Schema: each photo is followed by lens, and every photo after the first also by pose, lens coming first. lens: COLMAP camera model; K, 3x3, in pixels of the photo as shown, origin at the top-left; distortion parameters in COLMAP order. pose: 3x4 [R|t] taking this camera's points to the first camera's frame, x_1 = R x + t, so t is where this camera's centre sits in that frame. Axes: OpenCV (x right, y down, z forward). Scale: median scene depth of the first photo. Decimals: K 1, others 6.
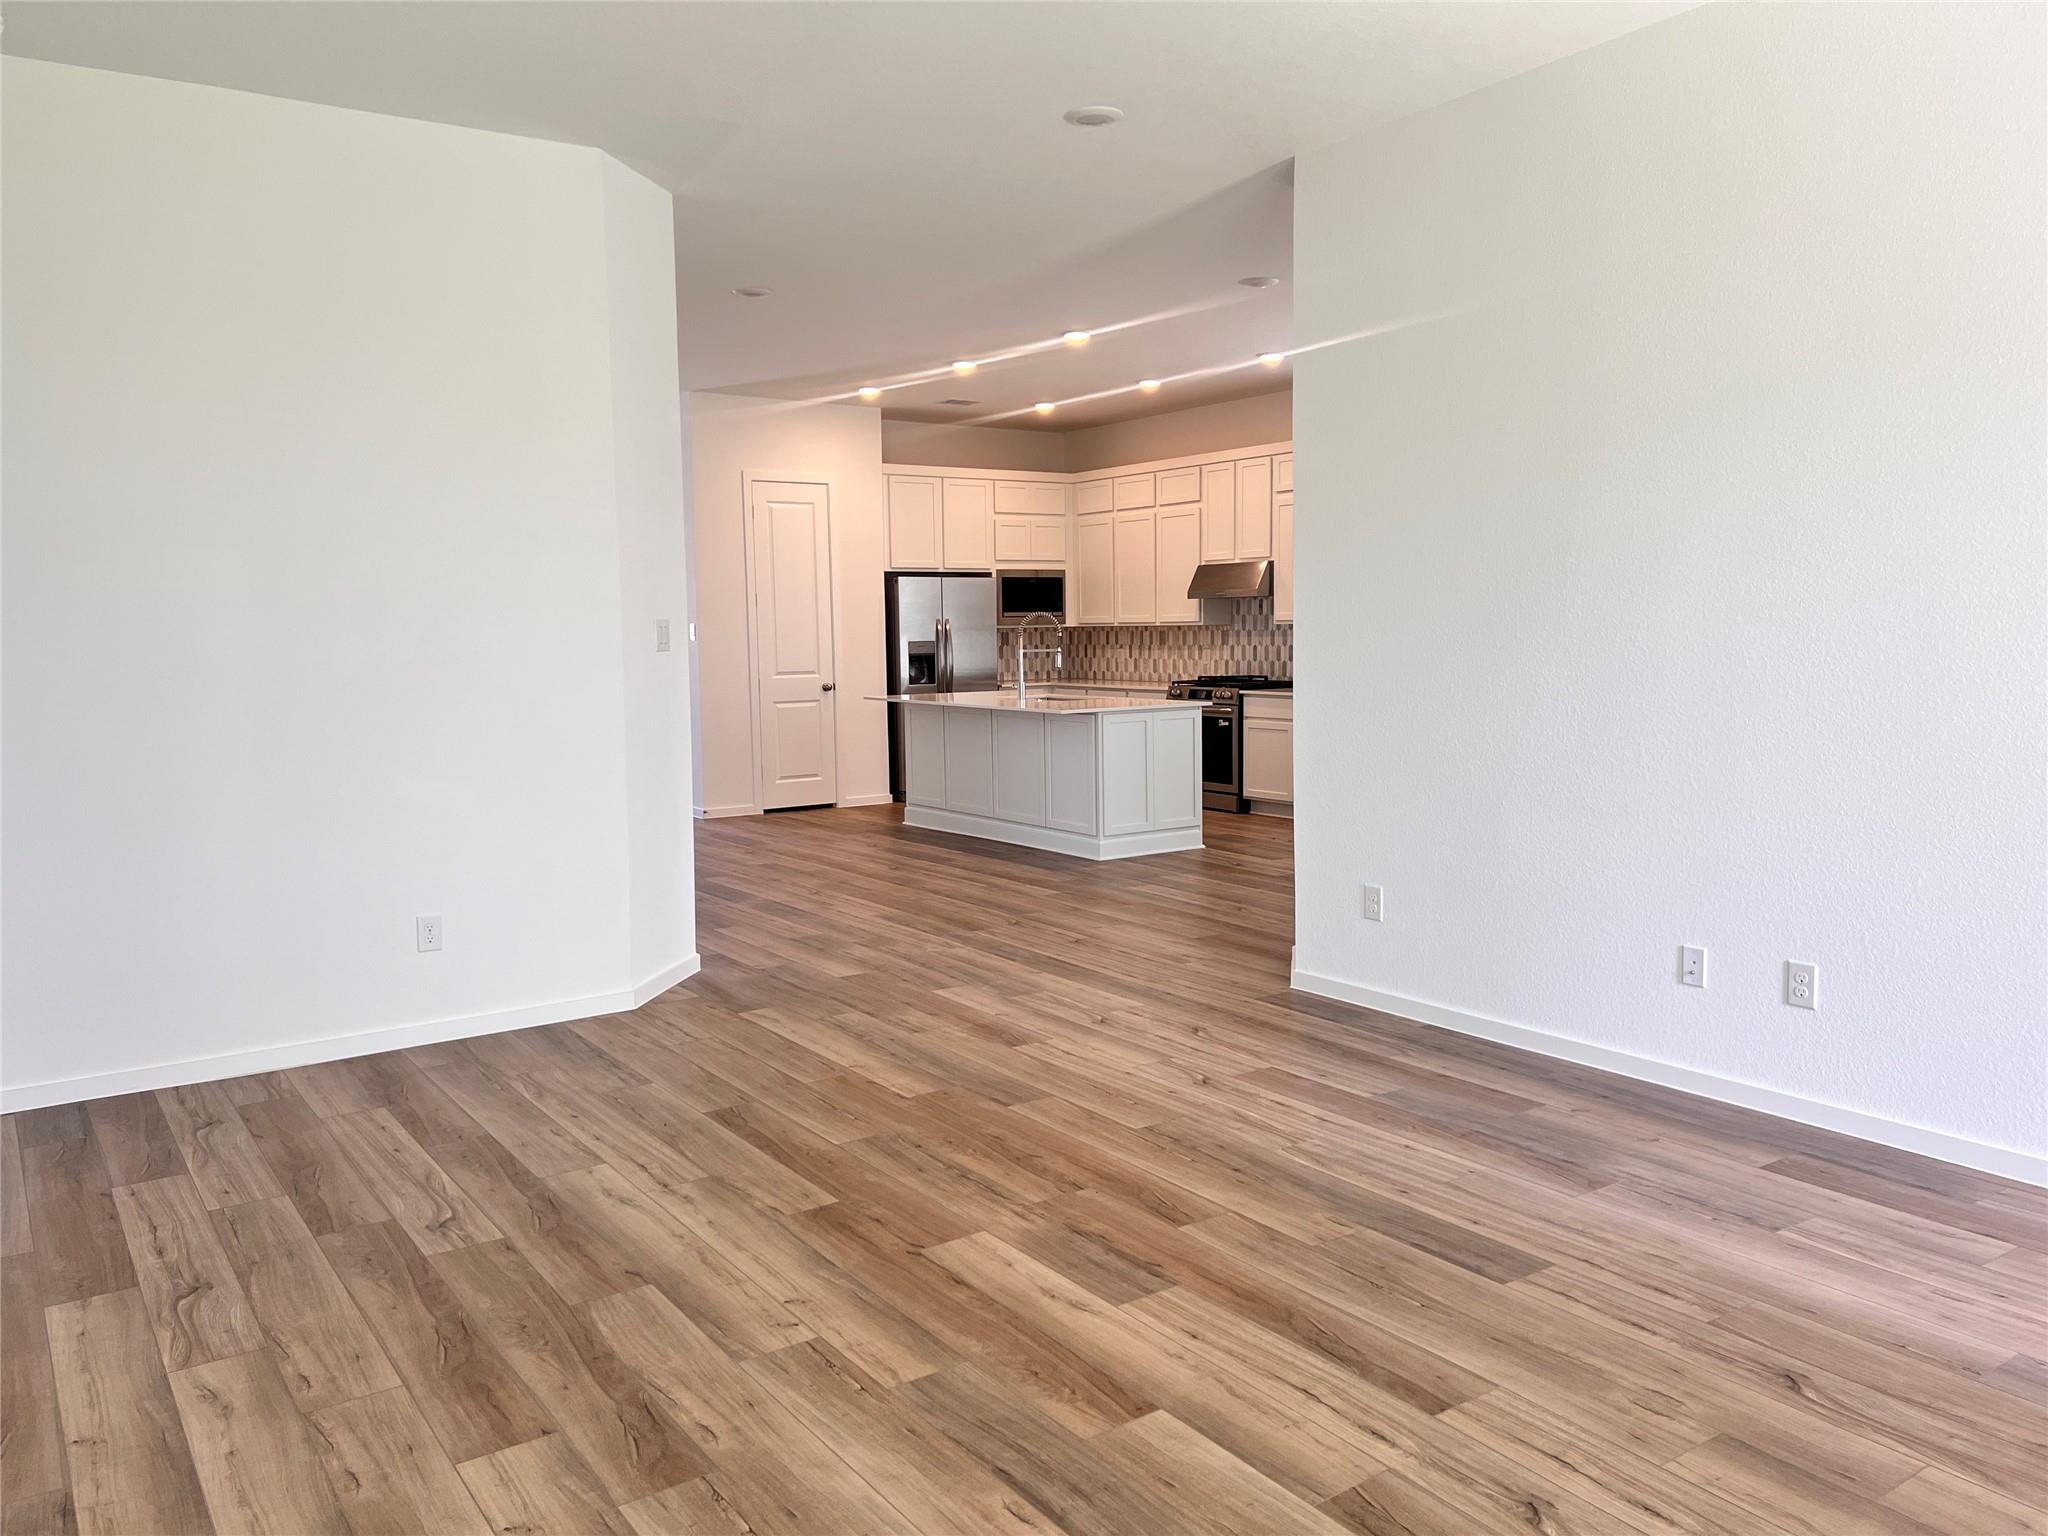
lens RADIAL K [[1465.0, 0, 1024.0], [0, 1465.0, 768.0], [0, 0, 1]] dist [0.156200, -0.231552]
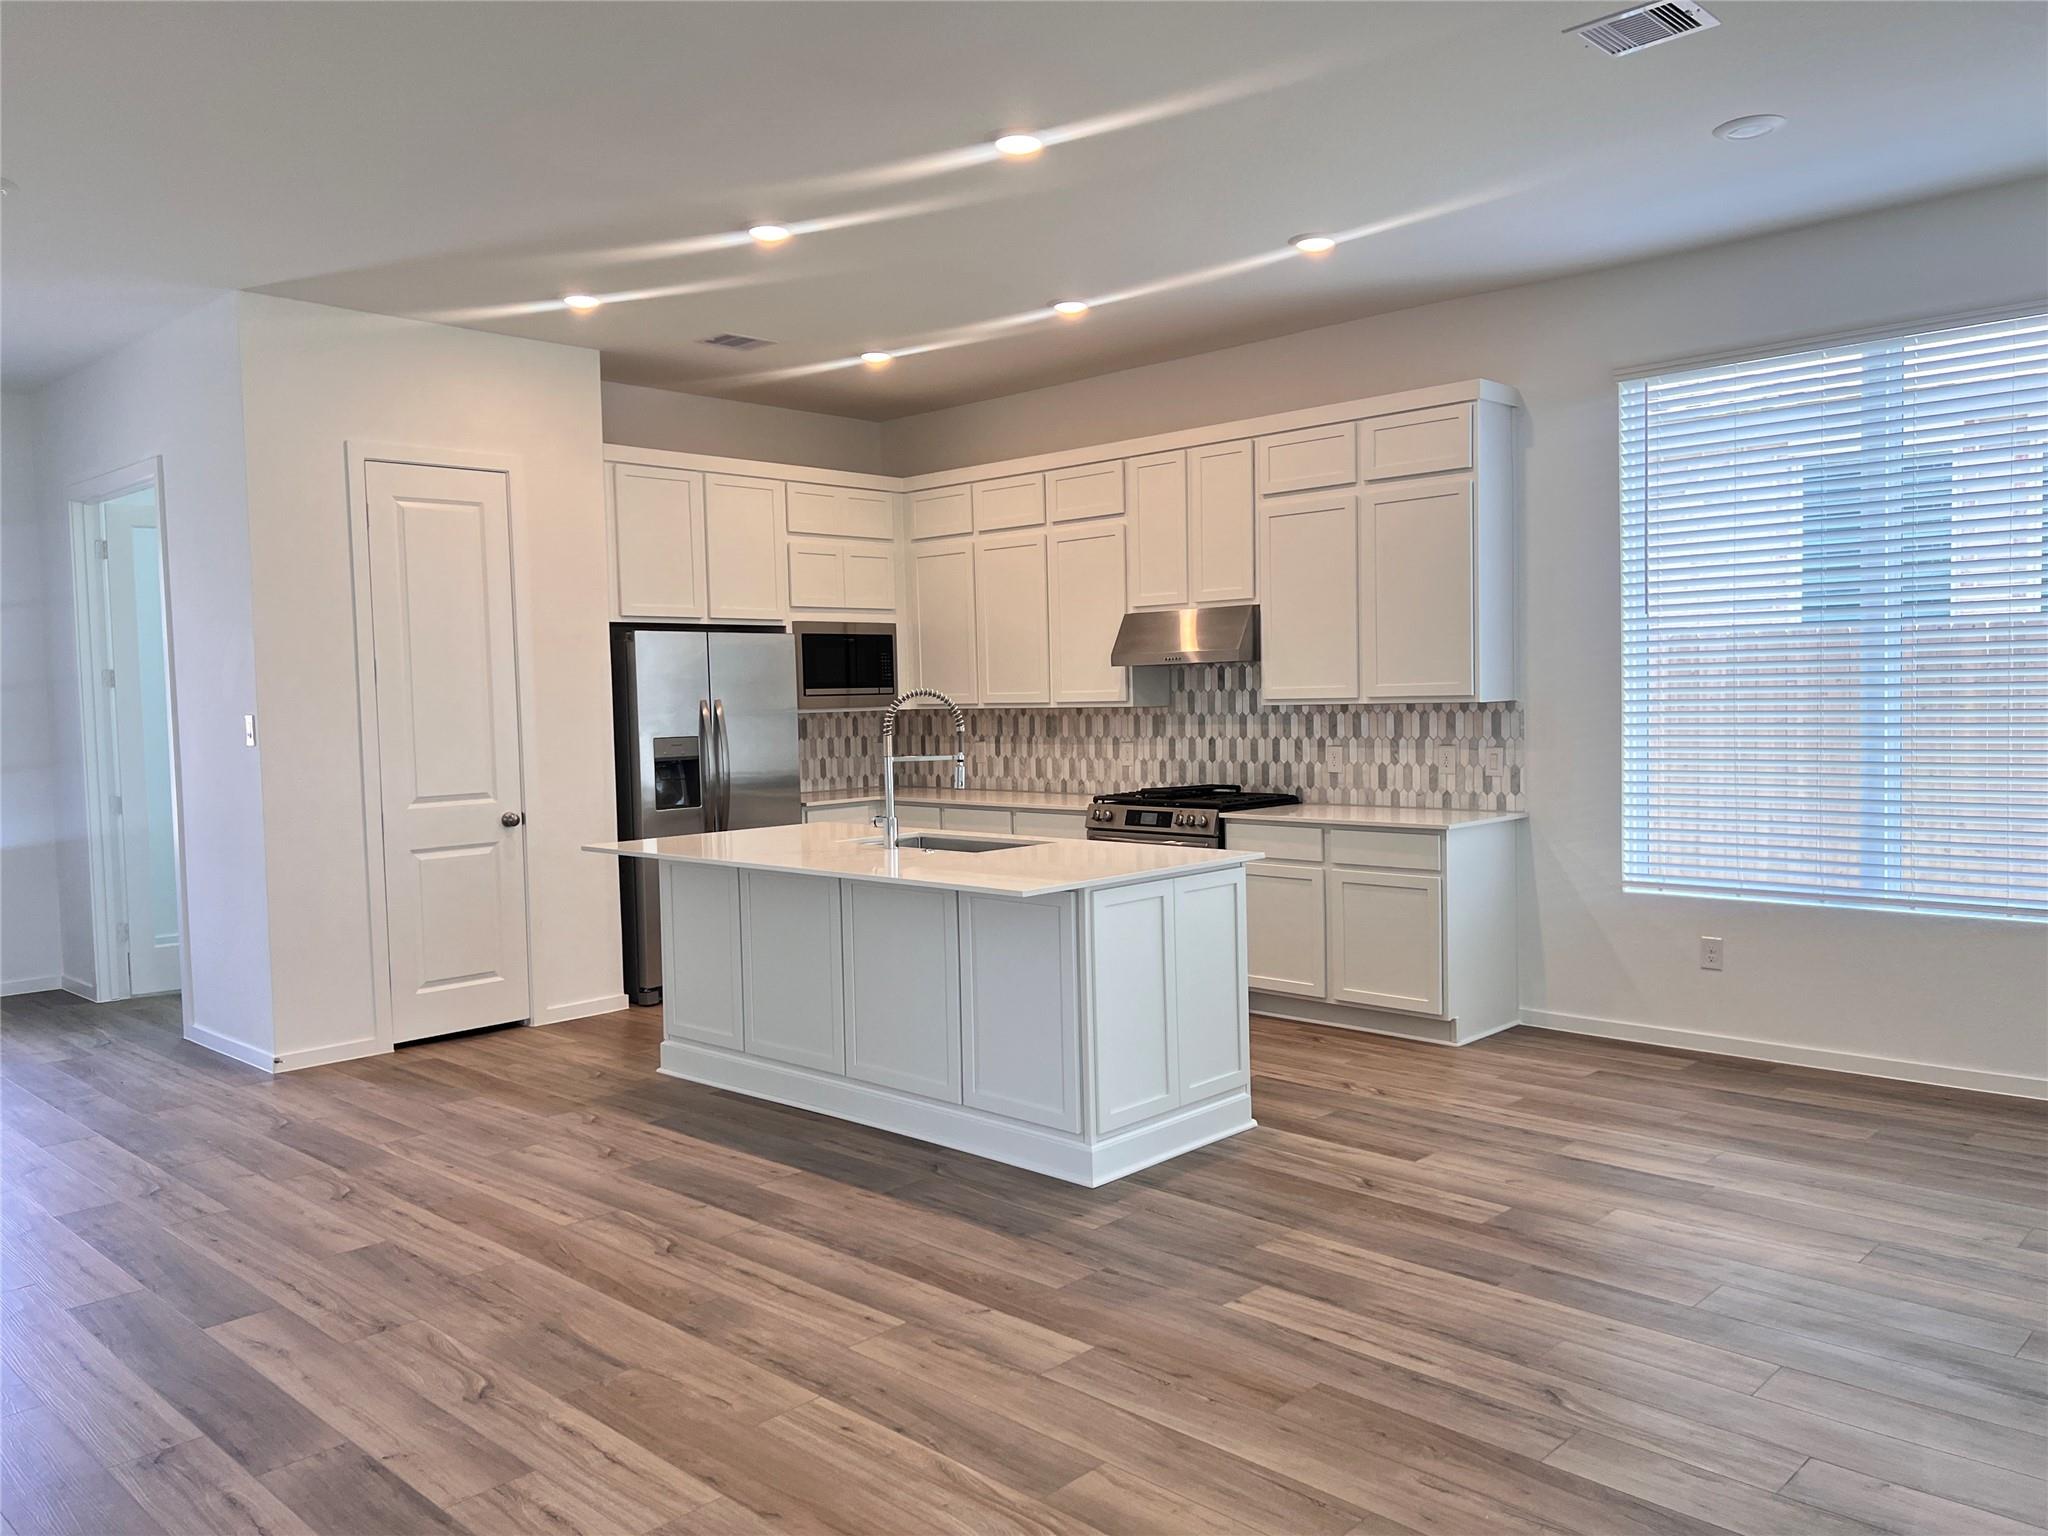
lens RADIAL K [[1465.0, 0, 1024.0], [0, 1465.0, 768.0], [0, 0, 1]] dist [0.156200, -0.231552]
pose [[0.979987, -0.017996, 0.198244, -0.050541], [0.027896, 0.998493, -0.047260, -0.041009], [-0.197095, 0.051845, 0.979013, 0.379100]]
